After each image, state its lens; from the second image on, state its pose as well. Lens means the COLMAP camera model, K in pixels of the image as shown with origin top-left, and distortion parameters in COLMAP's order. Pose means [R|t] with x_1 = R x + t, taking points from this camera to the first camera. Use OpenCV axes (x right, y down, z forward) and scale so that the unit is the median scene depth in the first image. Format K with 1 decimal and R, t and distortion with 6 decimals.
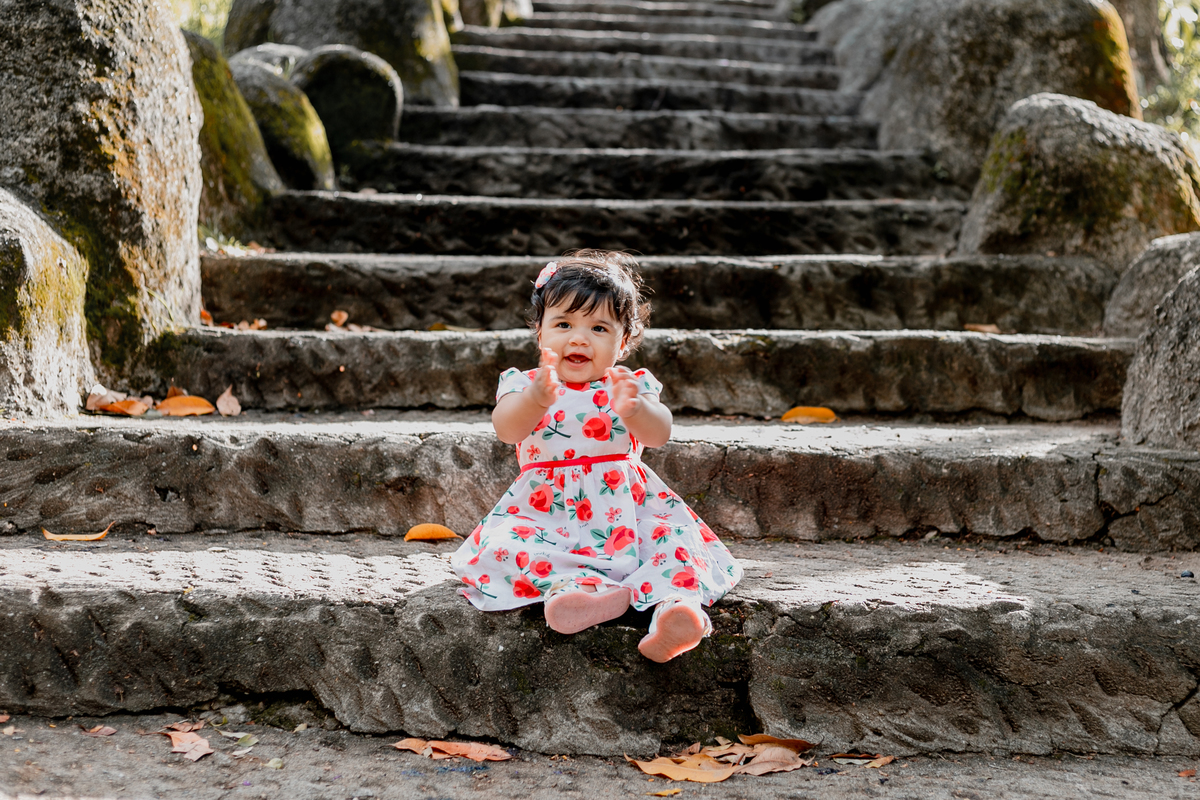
lens RADIAL K [[3409.8, 0, 600.0], [0, 3409.8, 400.0], [0, 0, 1]] dist [-0.004788, 0.142884]
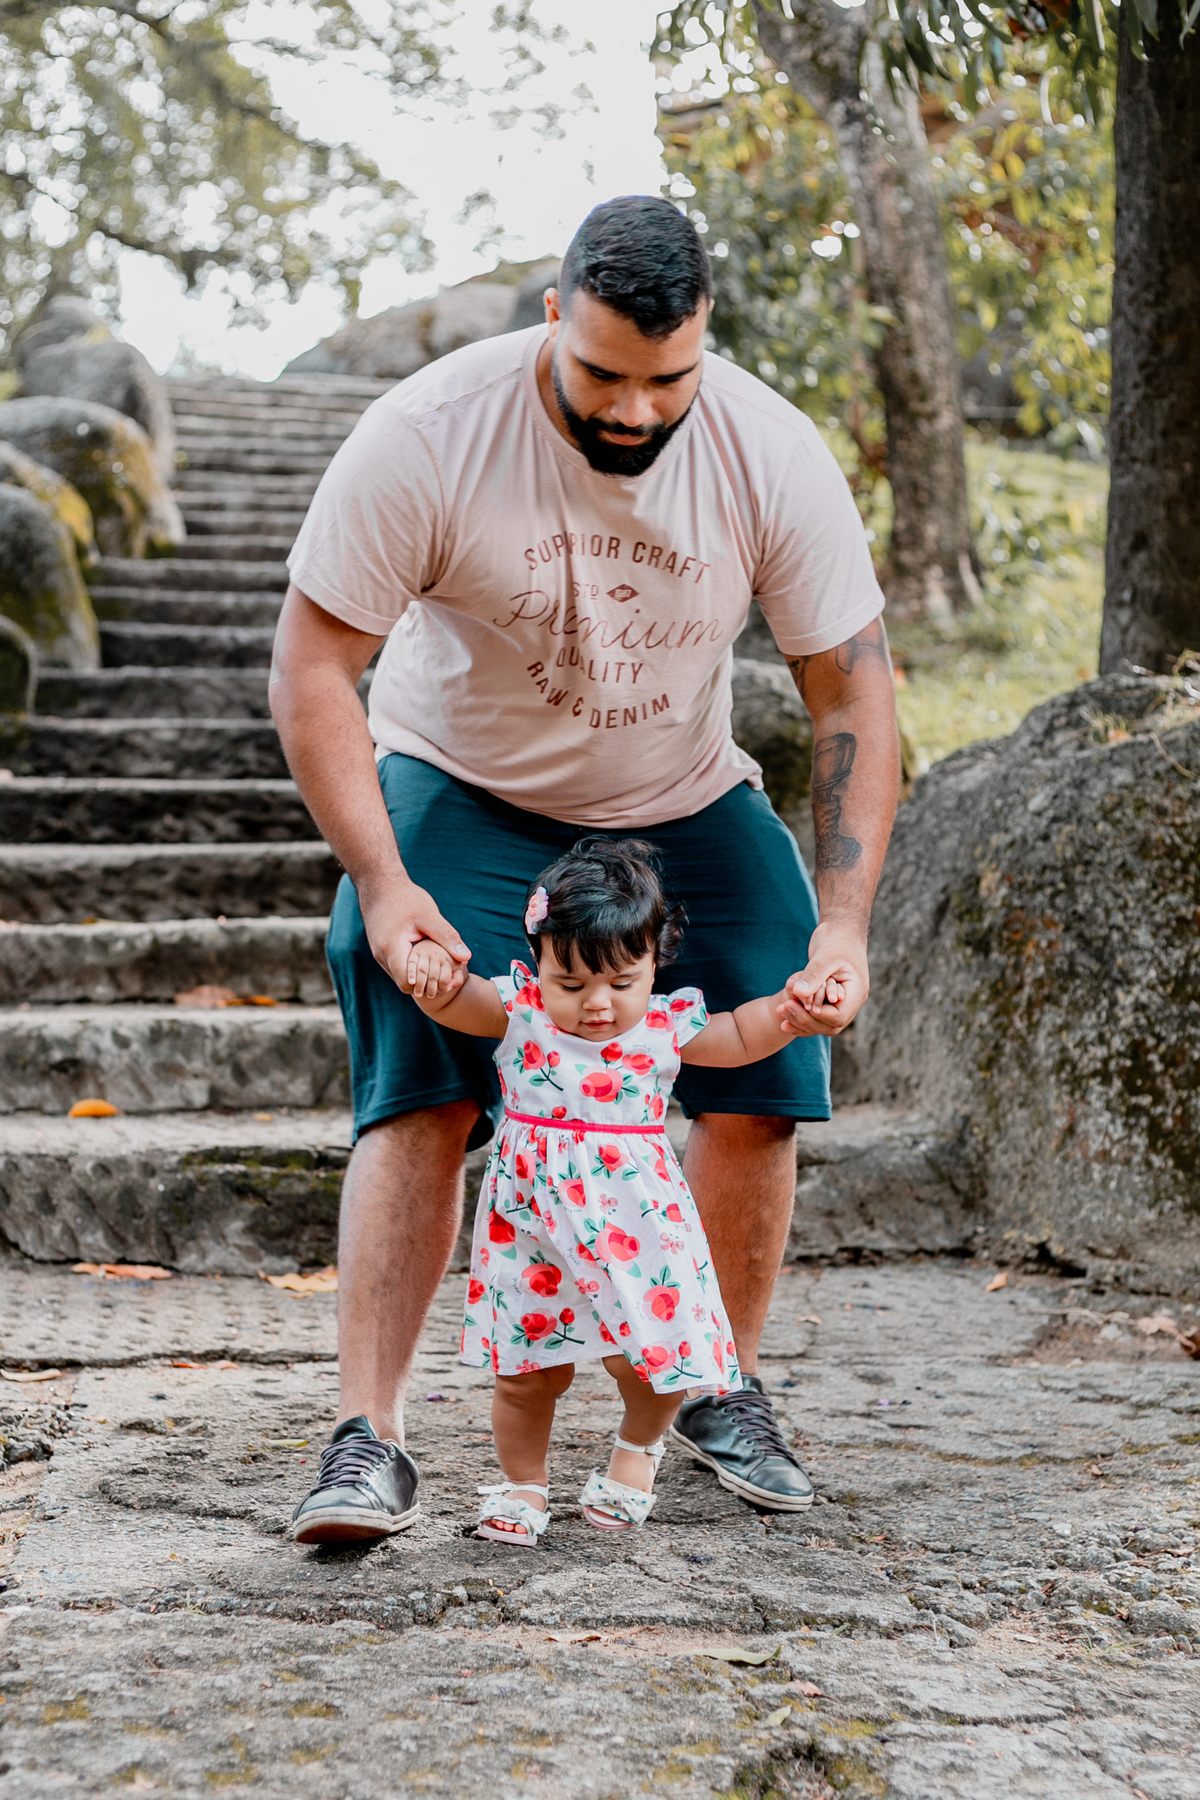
lens RADIAL K [[5114.7, 0, 600.0], [0, 5114.7, 900.0], [0, 0, 1]] dist [-0.004788, 0.142884]
pose [[0.998097, -0.019211, 0.058593, 0.012108], [0.020824, 0.999417, -0.027053, 0.014732], [-0.058039, 0.028222, 0.997915, -0.454459]]
